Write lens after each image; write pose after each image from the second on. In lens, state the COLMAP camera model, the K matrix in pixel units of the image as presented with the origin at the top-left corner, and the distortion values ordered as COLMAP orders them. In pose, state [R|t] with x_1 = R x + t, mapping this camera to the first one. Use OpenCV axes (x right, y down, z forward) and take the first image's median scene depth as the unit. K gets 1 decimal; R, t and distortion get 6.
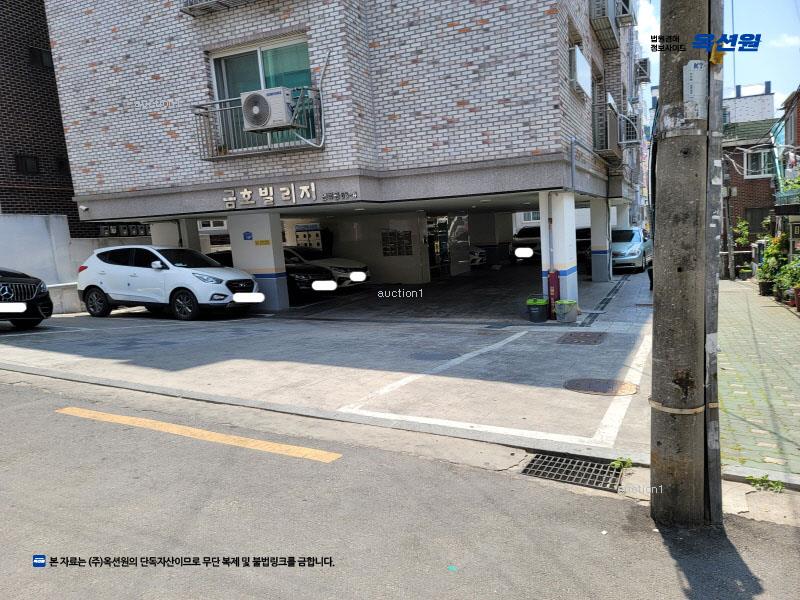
lens RADIAL K [[571.0, 0, 426.0], [0, 571.0, 291.0], [0, 0, 1]] dist [0.064420, -0.047623]
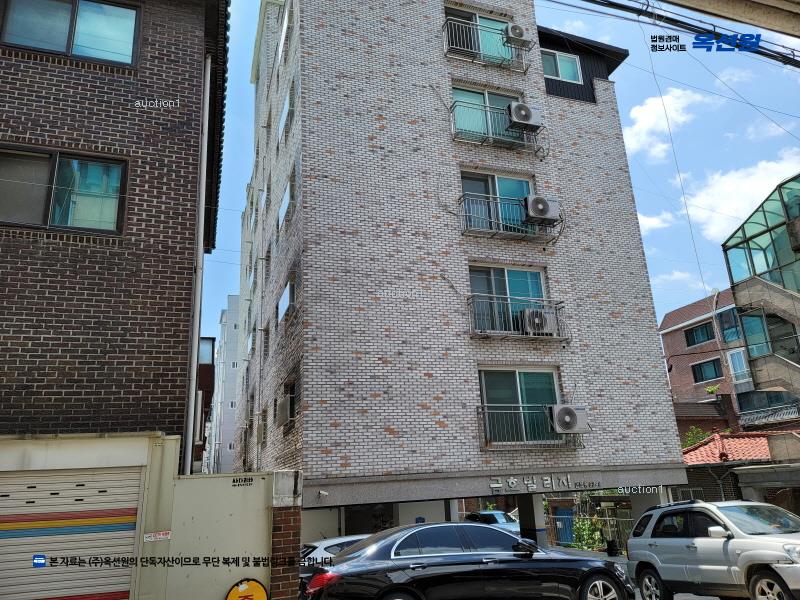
lens RADIAL K [[571.0, 0, 412.9], [0, 571.0, 314.9], [0, 0, 1]] dist [0.064420, -0.047623]
pose [[0.728411, 0.216685, 0.649974, -1.413440], [0.097346, 0.906316, -0.411237, -0.012784], [-0.678190, 0.362822, 0.639077, 0.280158]]
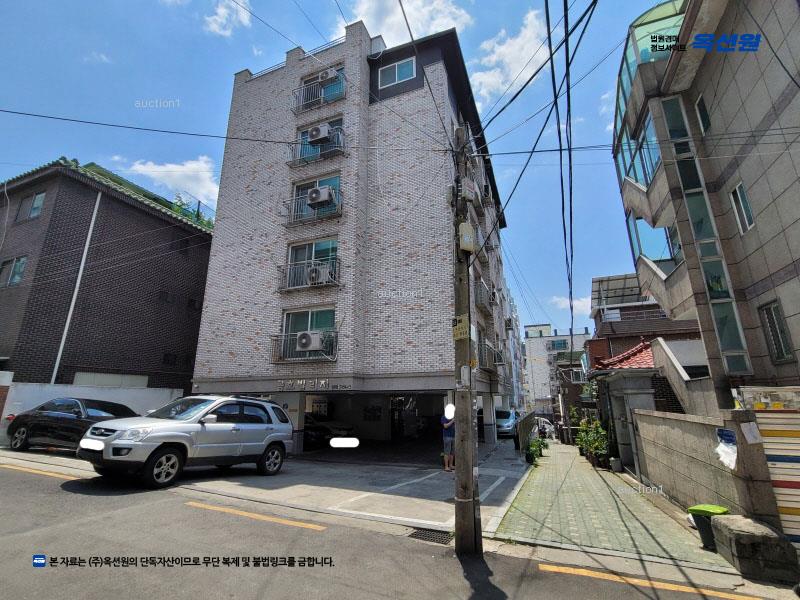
lens RADIAL K [[360.1, 0, 414.5], [0, 360.1, 295.9], [0, 0, 1]] dist [-0.001823, -0.001040]
pose [[0.997782, 0.056777, 0.034755, 0.027478], [-0.039199, 0.923080, -0.382604, -0.003120], [-0.053805, 0.380393, 0.923258, -0.193752]]
